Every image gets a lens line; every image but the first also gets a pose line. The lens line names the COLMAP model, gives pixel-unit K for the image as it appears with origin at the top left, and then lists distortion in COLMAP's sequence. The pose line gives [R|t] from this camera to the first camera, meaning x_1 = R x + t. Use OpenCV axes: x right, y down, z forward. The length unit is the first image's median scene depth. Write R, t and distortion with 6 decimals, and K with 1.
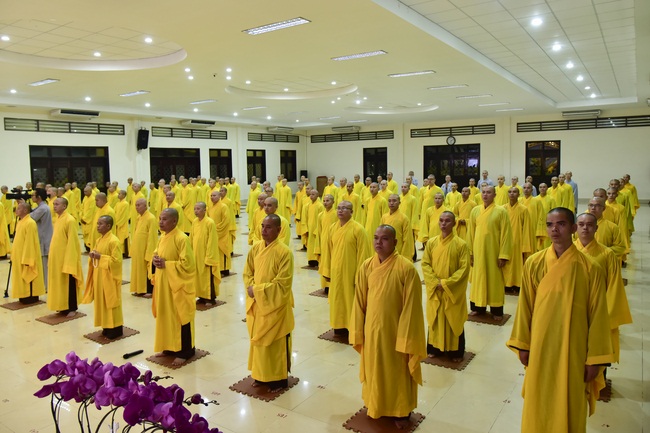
lens RADIAL K [[479.6, 0, 324.2], [0, 479.6, 199.1], [0, 0, 1]] dist [-0.034652, 0.004691]
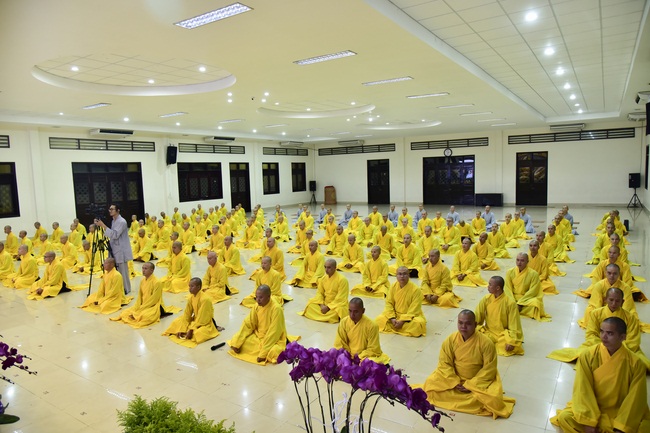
lens RADIAL K [[442.0, 0, 325.0], [0, 442.0, 216.5], [0, 0, 1]] dist [-0.033241, 0.005559]
pose [[0.999802, -0.013871, 0.014281, -0.039162], [0.013518, 0.999608, 0.024533, -0.003755], [-0.014616, -0.024335, 0.999597, -0.017391]]
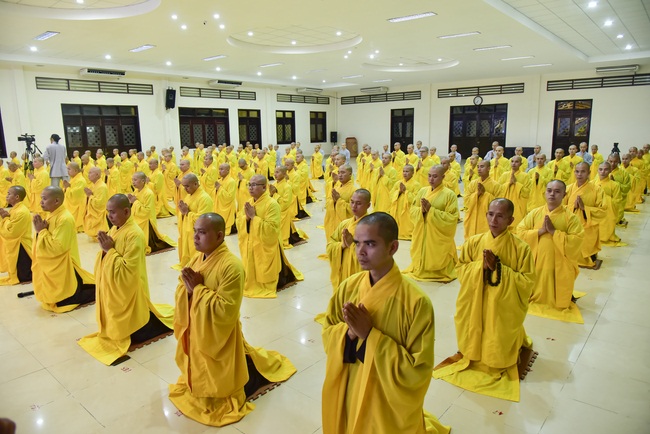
lens RADIAL K [[442.0, 0, 325.0], [0, 442.0, 217.0], [0, 0, 1]] dist [-0.033241, 0.005559]
pose [[0.994011, 0.022607, -0.106916, 0.059497], [-0.009772, 0.992837, 0.119076, 0.012970], [0.108842, -0.117318, 0.987112, 0.046075]]
